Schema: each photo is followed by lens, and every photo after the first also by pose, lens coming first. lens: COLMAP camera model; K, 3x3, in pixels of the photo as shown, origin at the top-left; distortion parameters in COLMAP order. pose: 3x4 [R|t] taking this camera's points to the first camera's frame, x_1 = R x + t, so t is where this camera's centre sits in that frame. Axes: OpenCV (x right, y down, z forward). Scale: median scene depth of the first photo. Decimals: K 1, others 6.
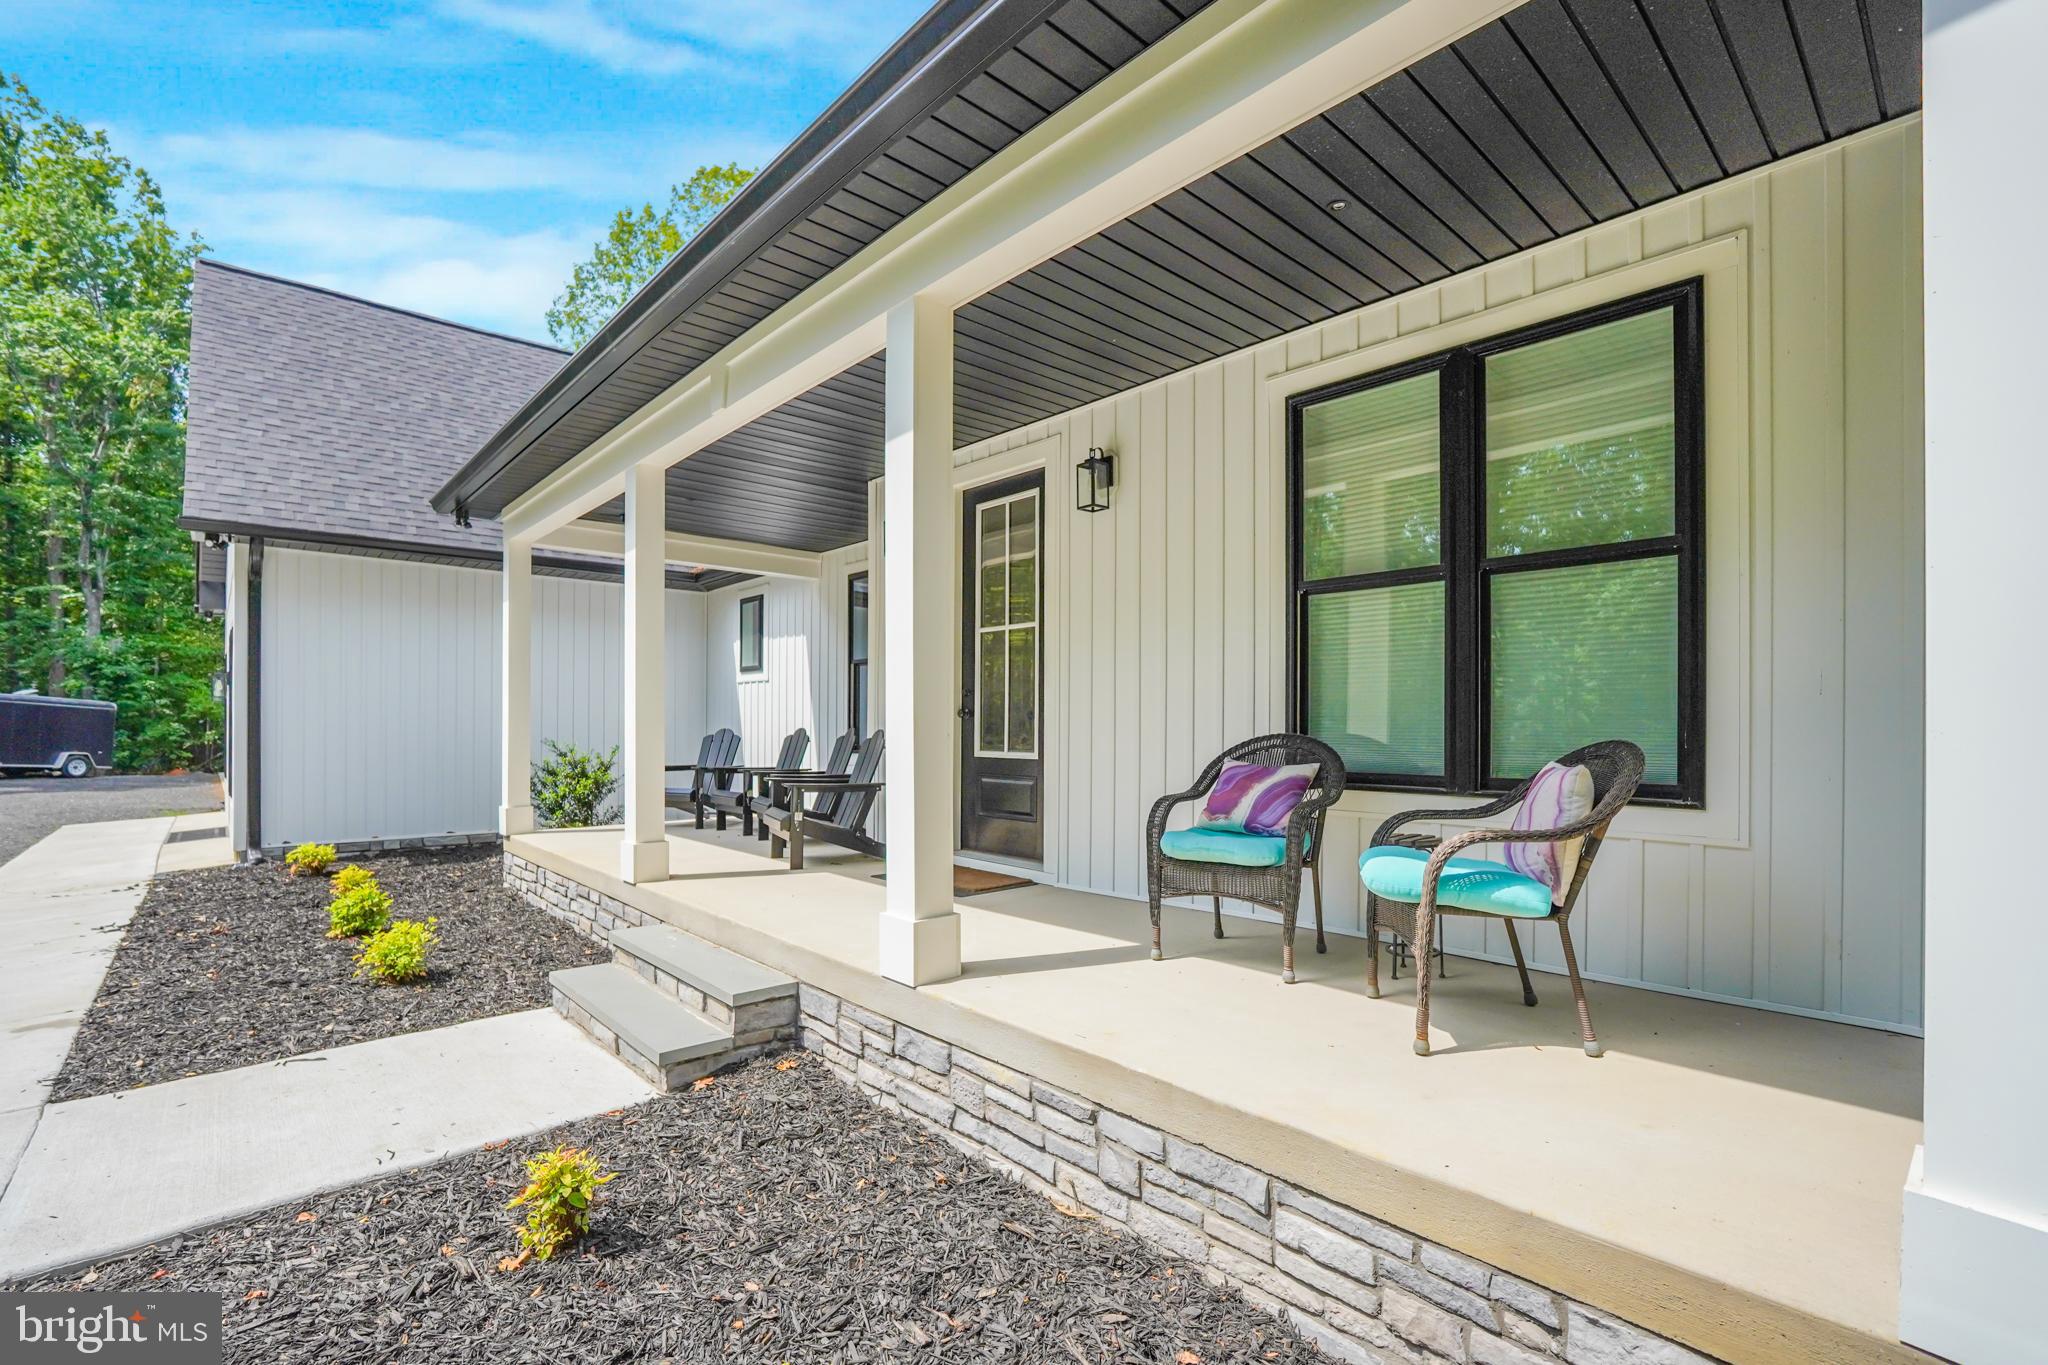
lens RADIAL K [[904.9, 0, 1018.3], [0, 904.9, 717.3], [0, 0, 1]] dist [-0.000230, 0.000264]
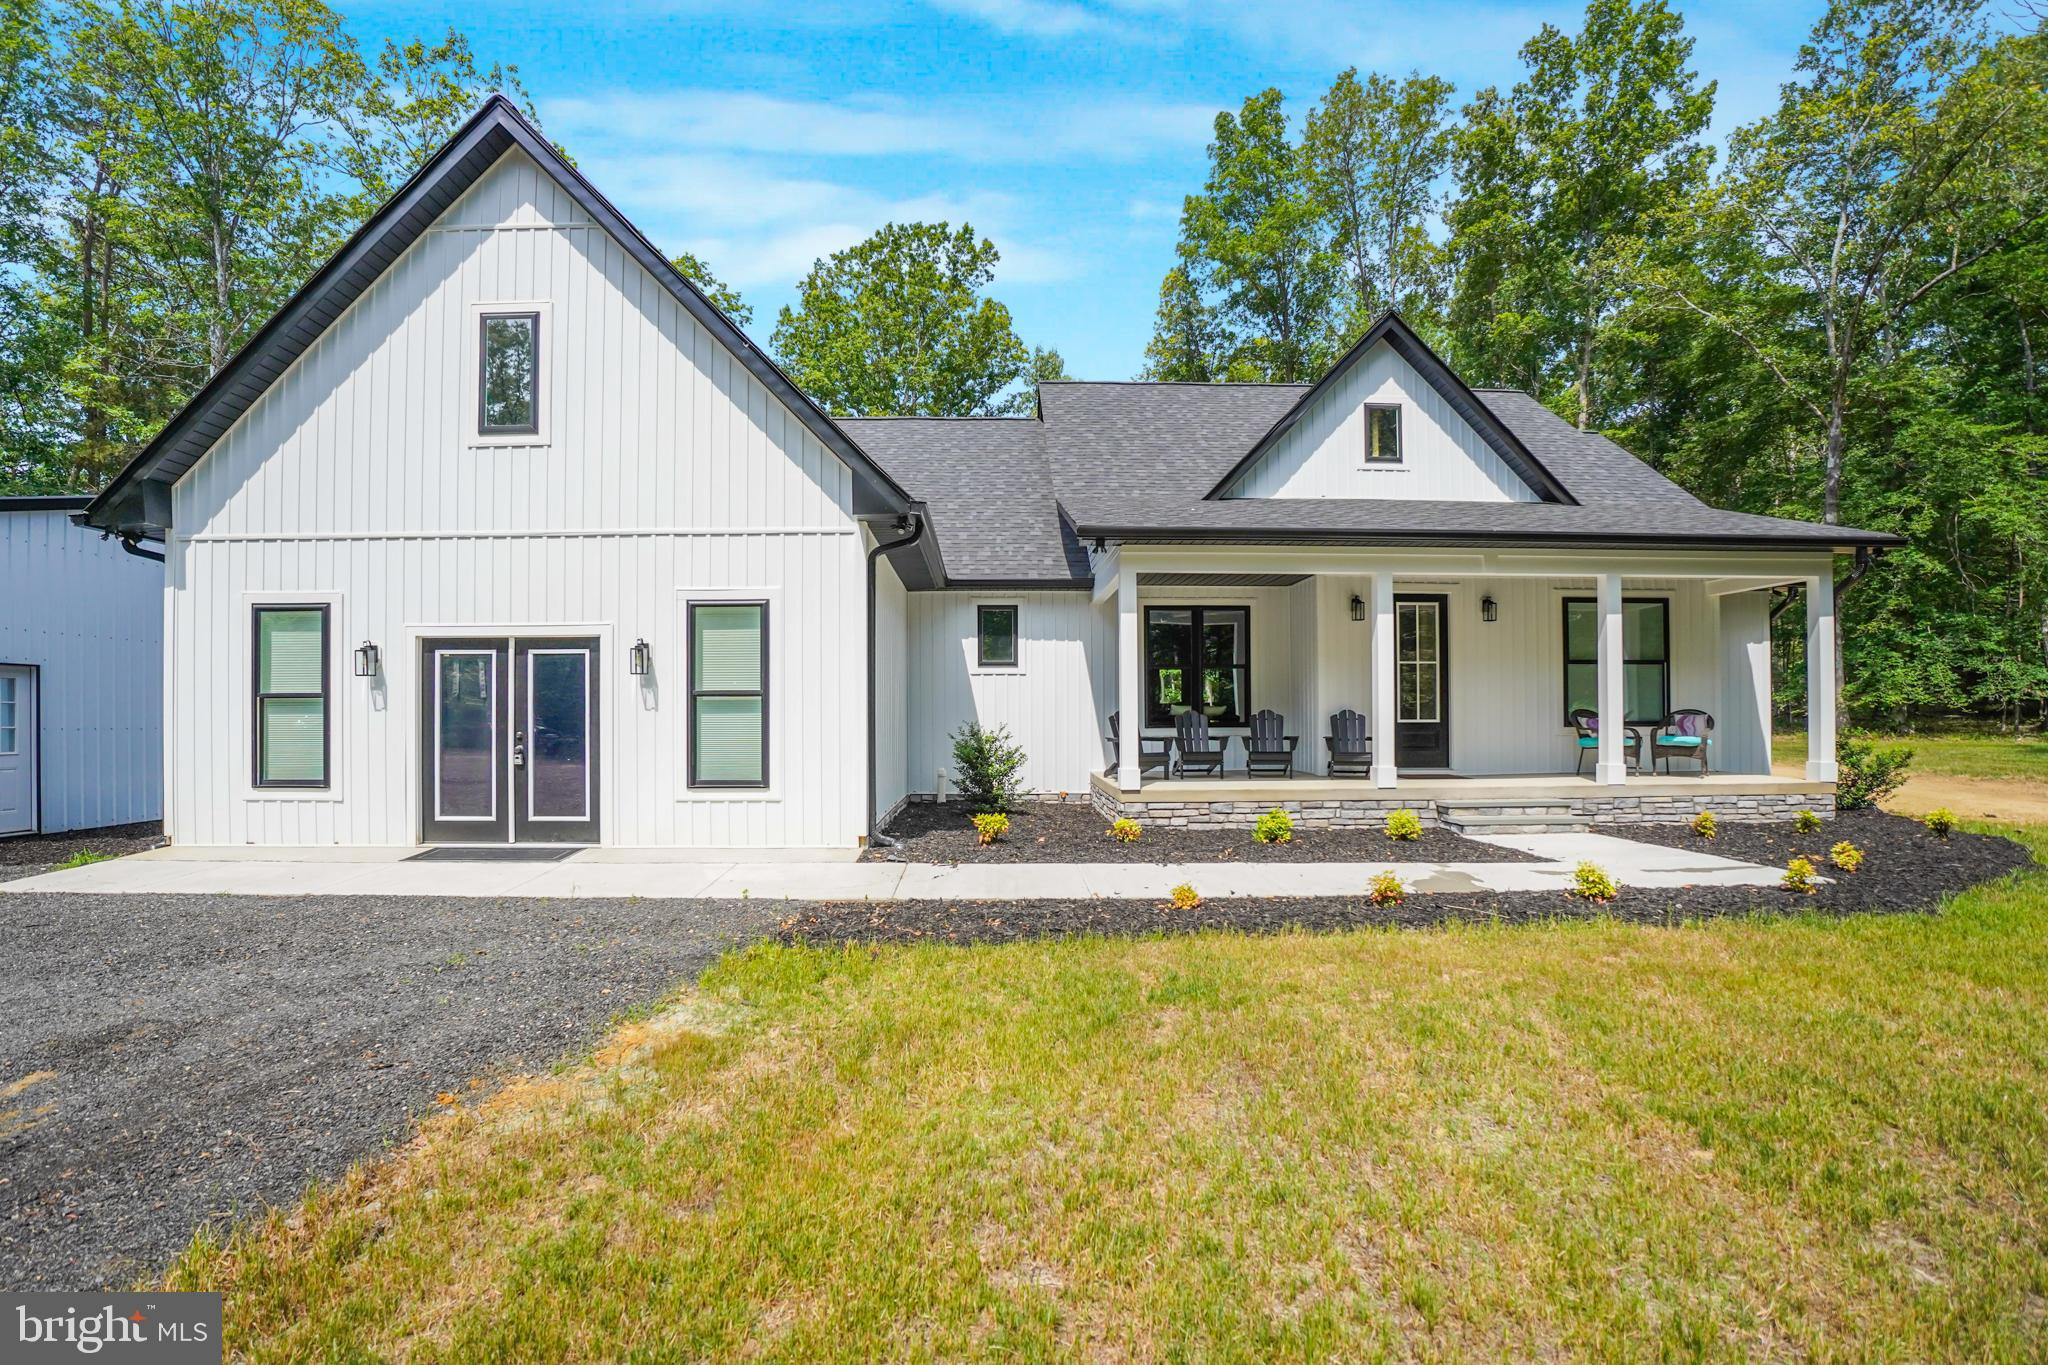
lens RADIAL K [[940.0, 0, 1020.6], [0, 940.0, 719.0], [0, 0, 1]] dist [-0.041829, 0.000290]
pose [[0.648905, -0.001956, 0.760867, -3.574486], [-0.000026, 0.999997, 0.002592, 0.044839], [-0.760869, -0.001702, 0.648903, 0.432747]]
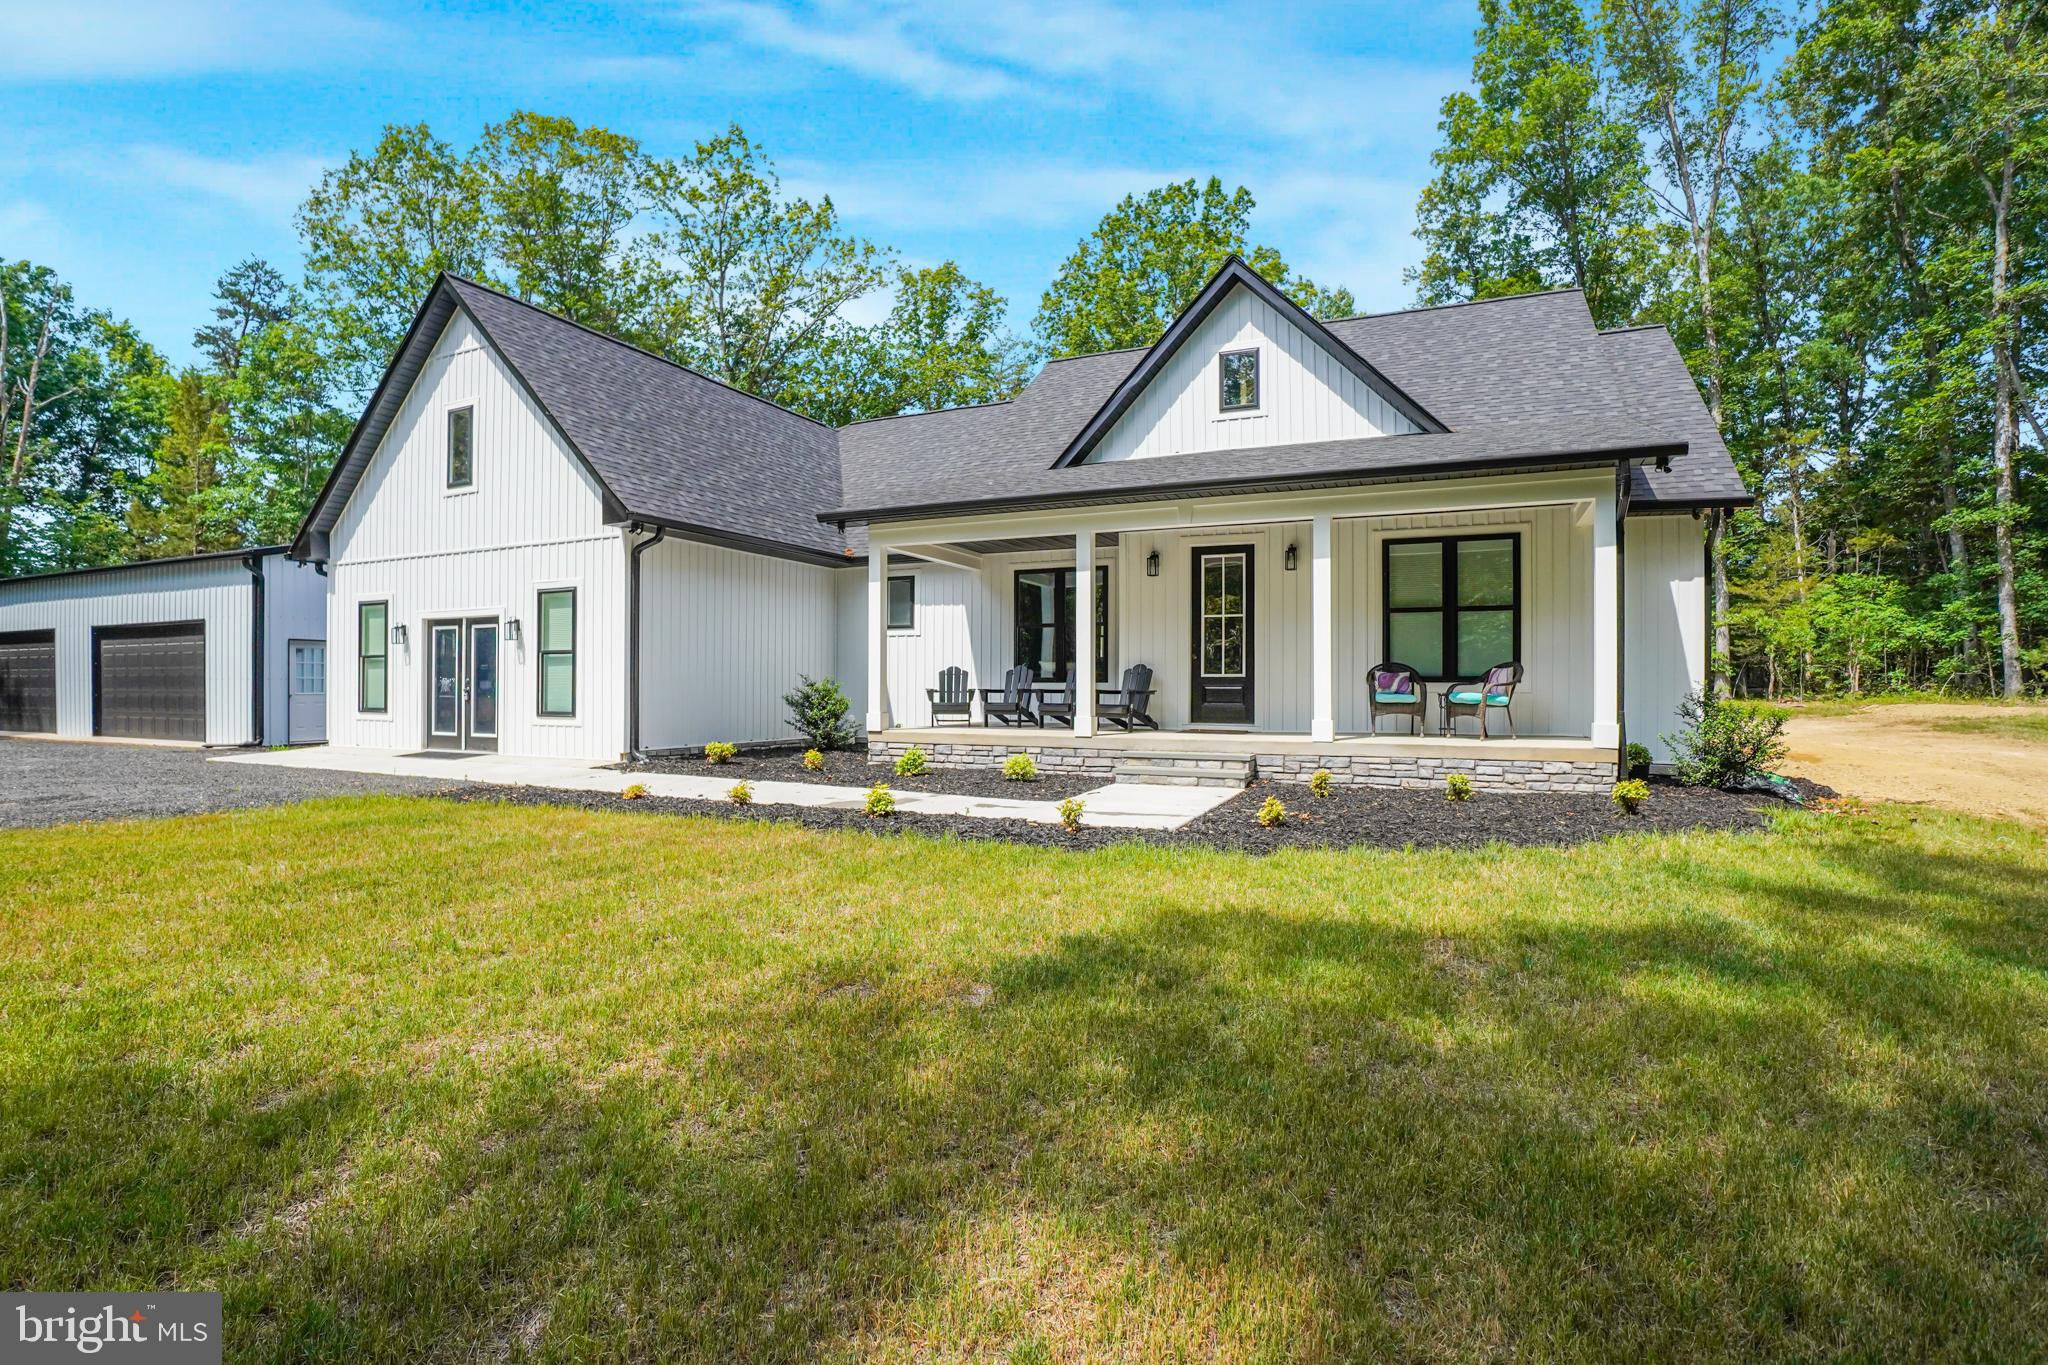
lens RADIAL K [[964.3, 0, 1024.0], [0, 964.3, 682.5], [0, 0, 1]] dist [-0.042413, -0.000111]
pose [[0.919077, -0.000653, 0.394077, -2.056881], [-0.002615, 0.999967, 0.007756, 0.064267], [-0.394069, -0.008159, 0.919045, -1.373091]]
